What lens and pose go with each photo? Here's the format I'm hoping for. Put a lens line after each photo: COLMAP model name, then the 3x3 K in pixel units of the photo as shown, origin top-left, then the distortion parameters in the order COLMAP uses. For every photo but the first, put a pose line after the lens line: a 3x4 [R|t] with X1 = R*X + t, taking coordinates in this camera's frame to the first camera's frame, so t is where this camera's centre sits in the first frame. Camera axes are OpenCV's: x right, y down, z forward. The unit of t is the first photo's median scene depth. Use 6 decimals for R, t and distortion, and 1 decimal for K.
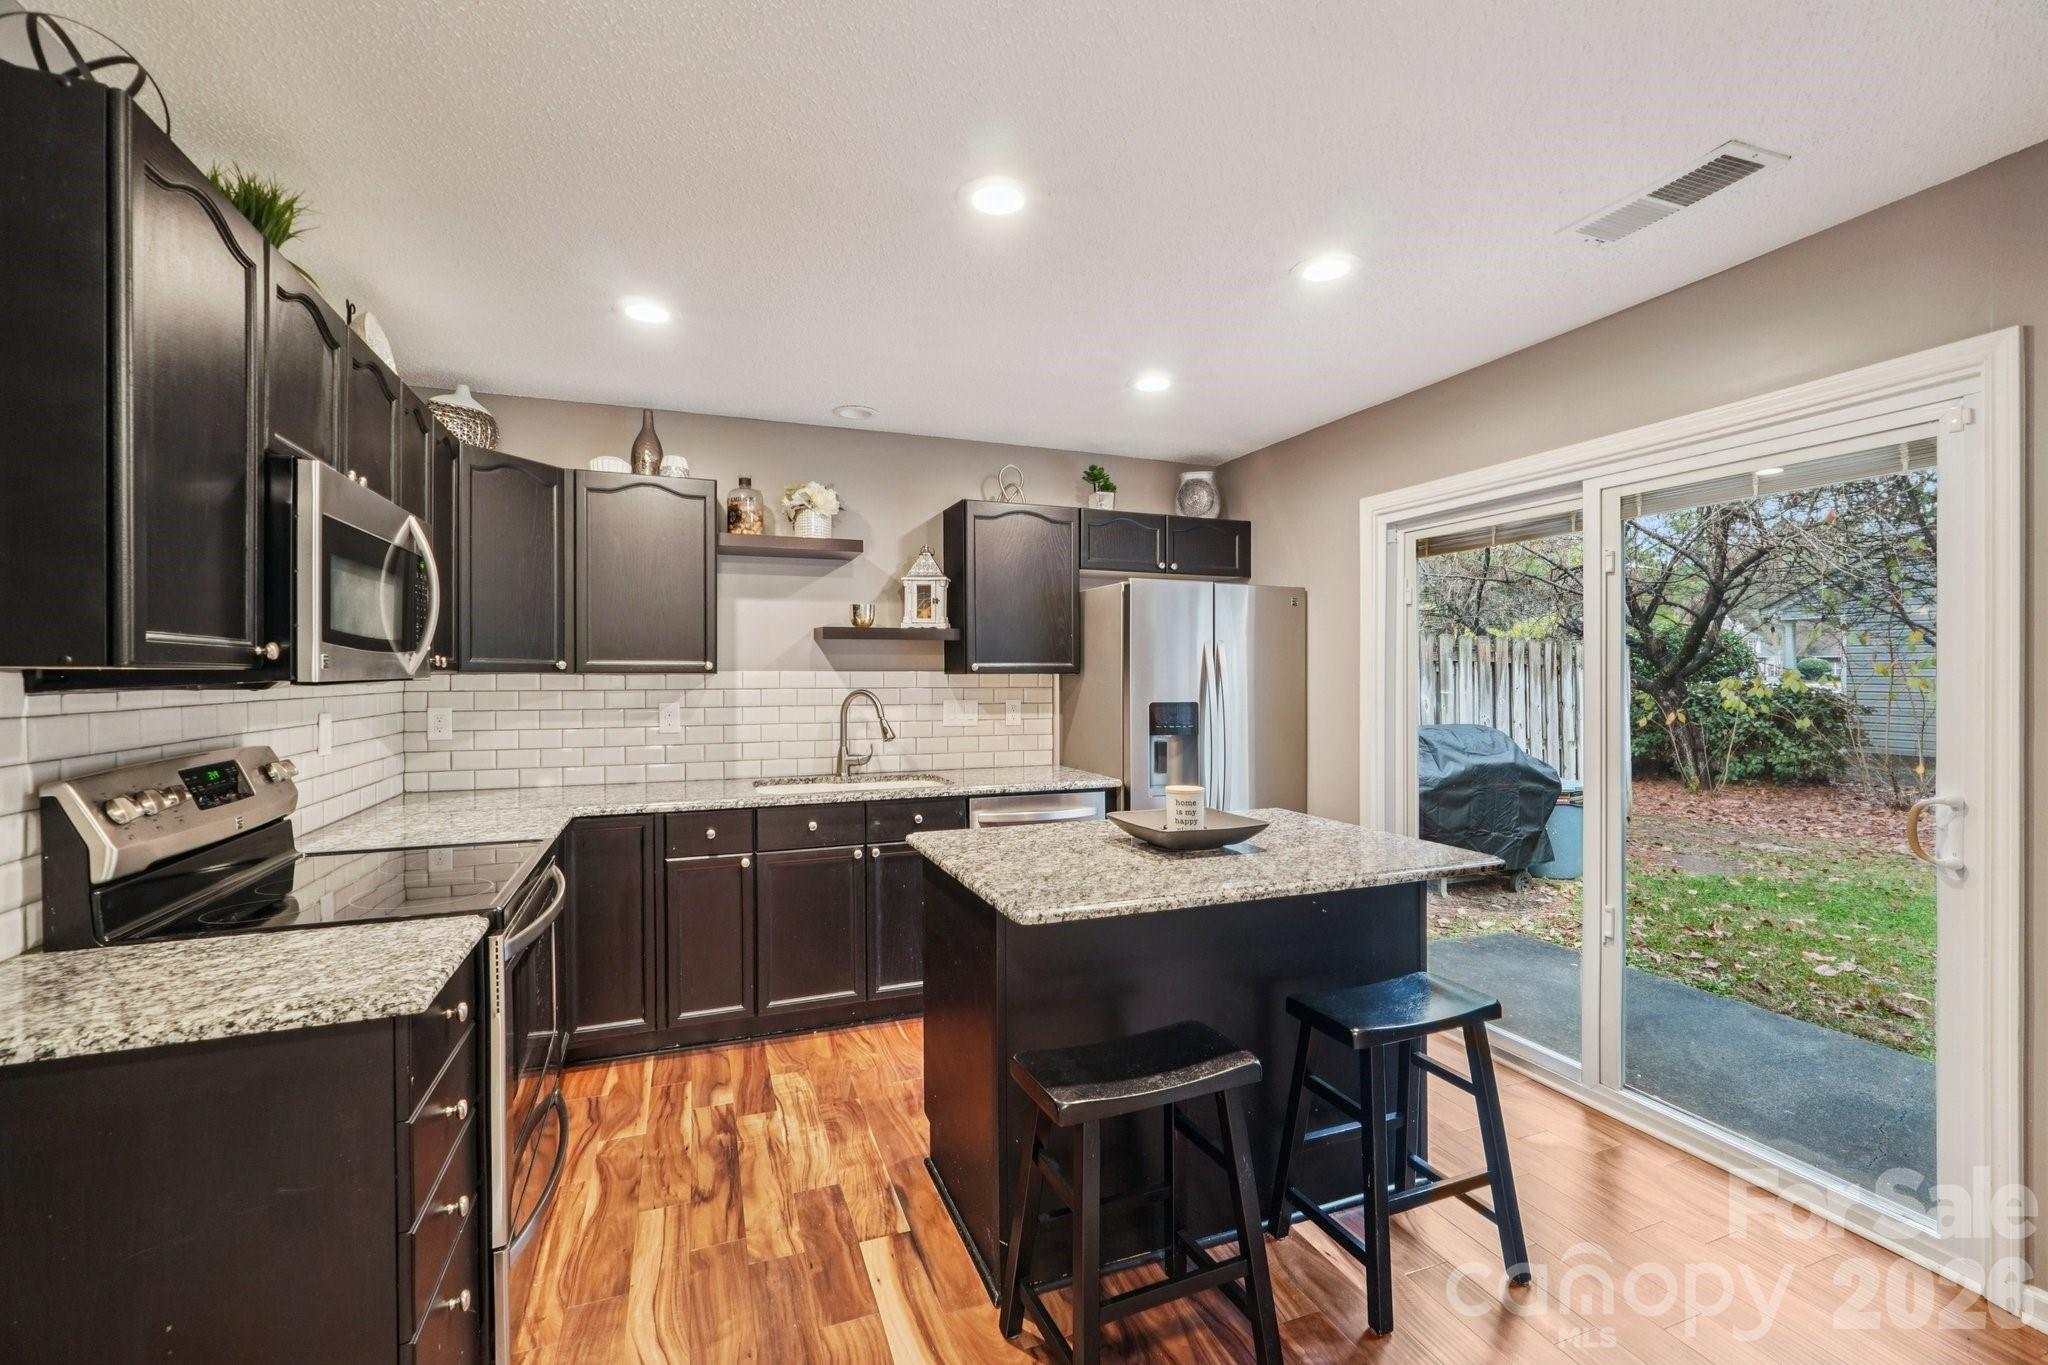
lens RADIAL K [[879.0, 0, 1033.4], [0, 879.0, 683.7], [0, 0, 1]] dist [-0.017851, 0.012980]
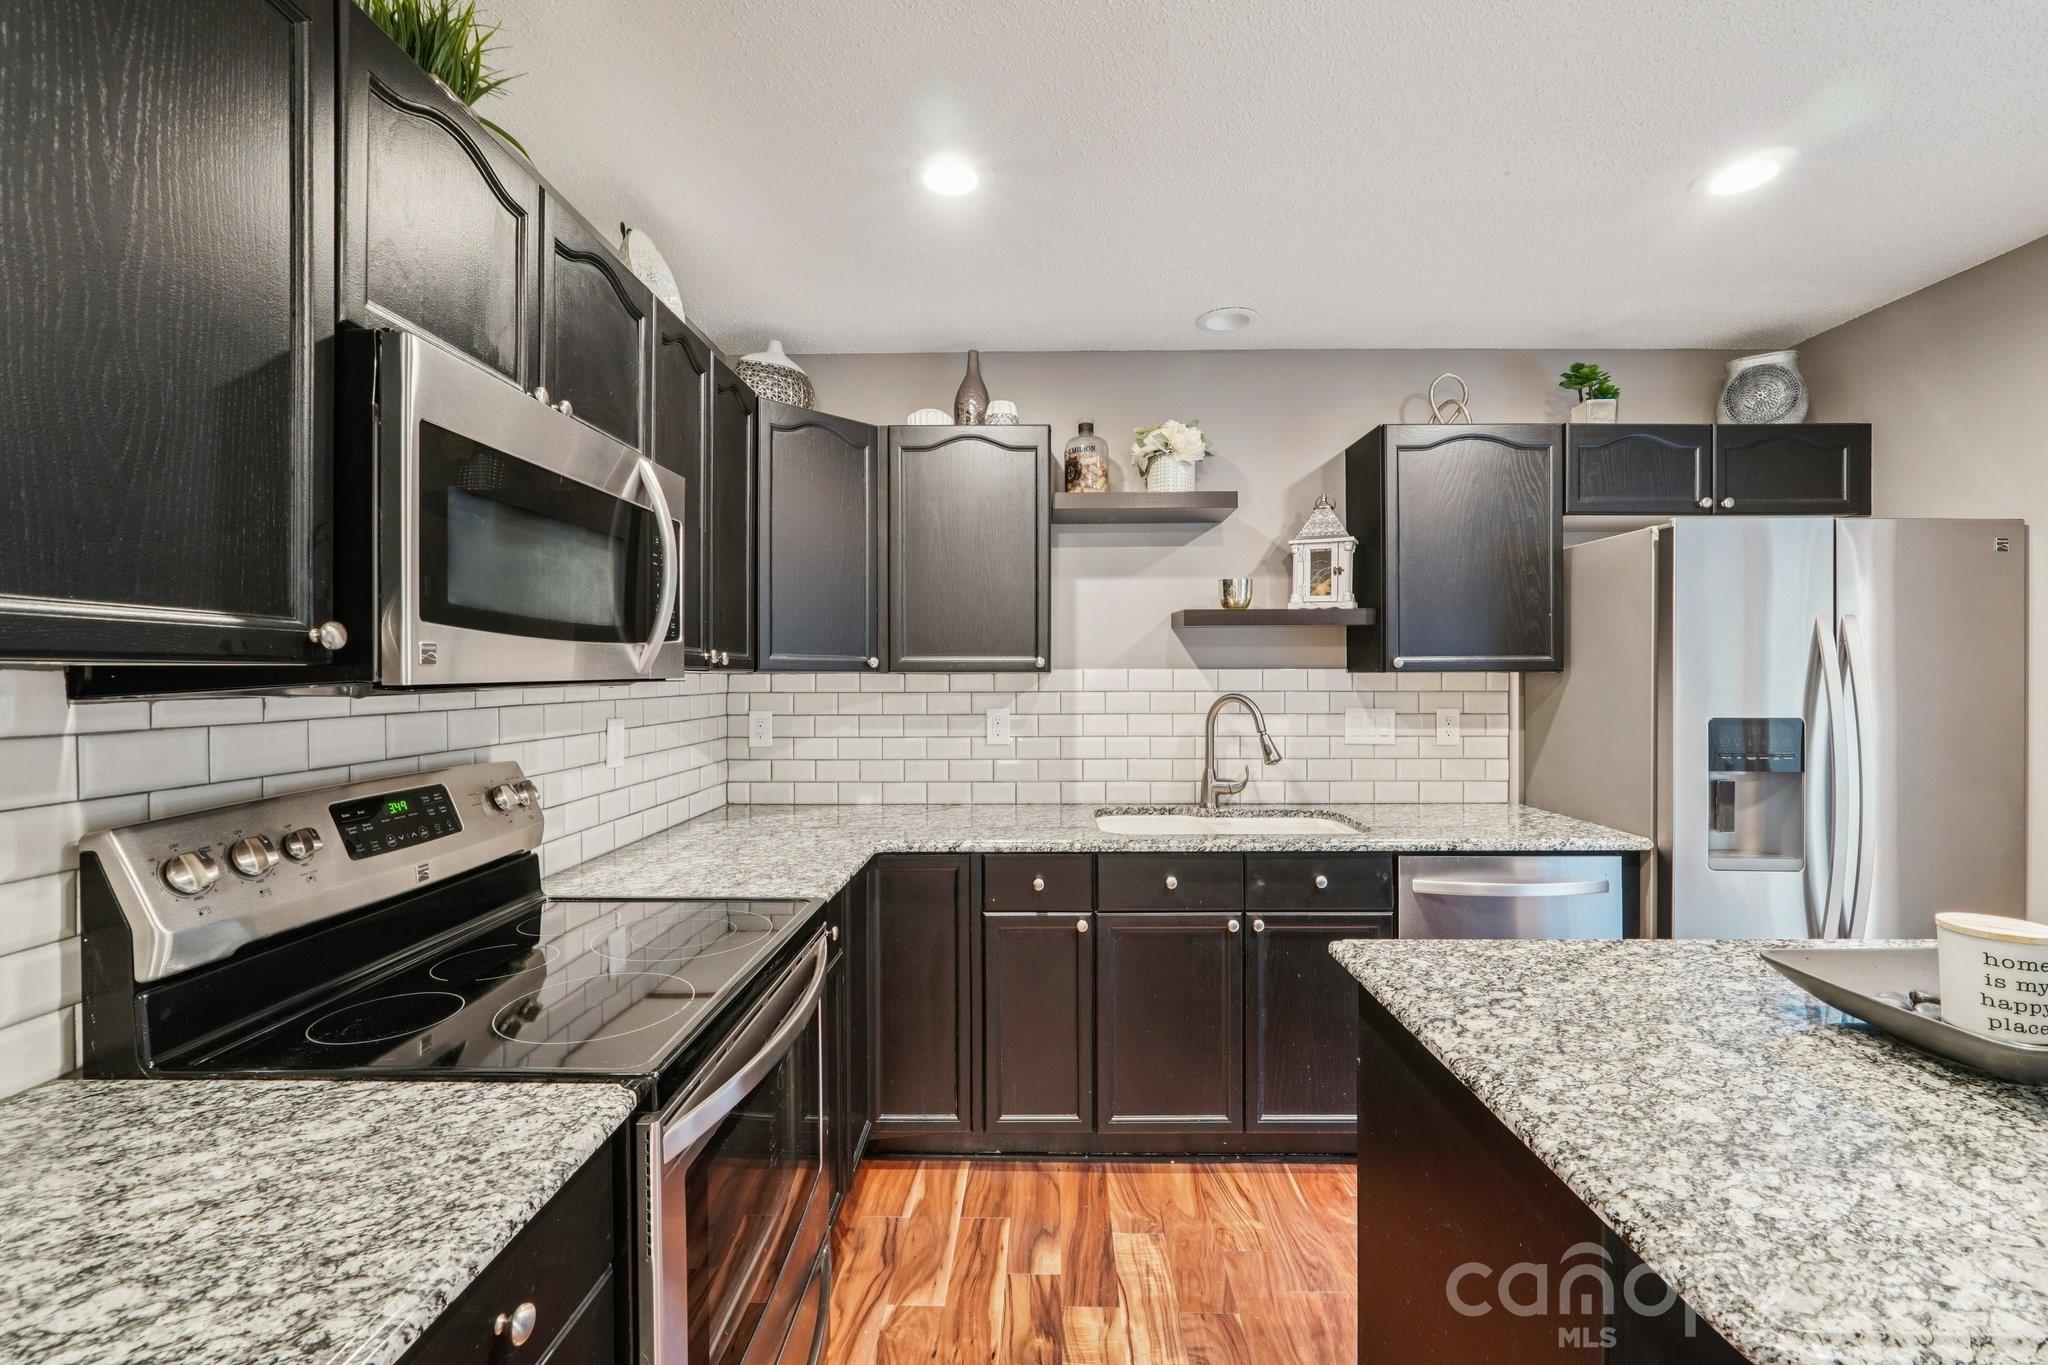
lens RADIAL K [[879.0, 0, 1033.4], [0, 879.0, 683.7], [0, 0, 1]] dist [-0.017851, 0.012980]
pose [[0.923945, 0.002836, -0.382515, -0.077822], [-0.002597, 0.999996, 0.001142, -0.002255], [0.382516, -0.000062, 0.923949, 0.279904]]
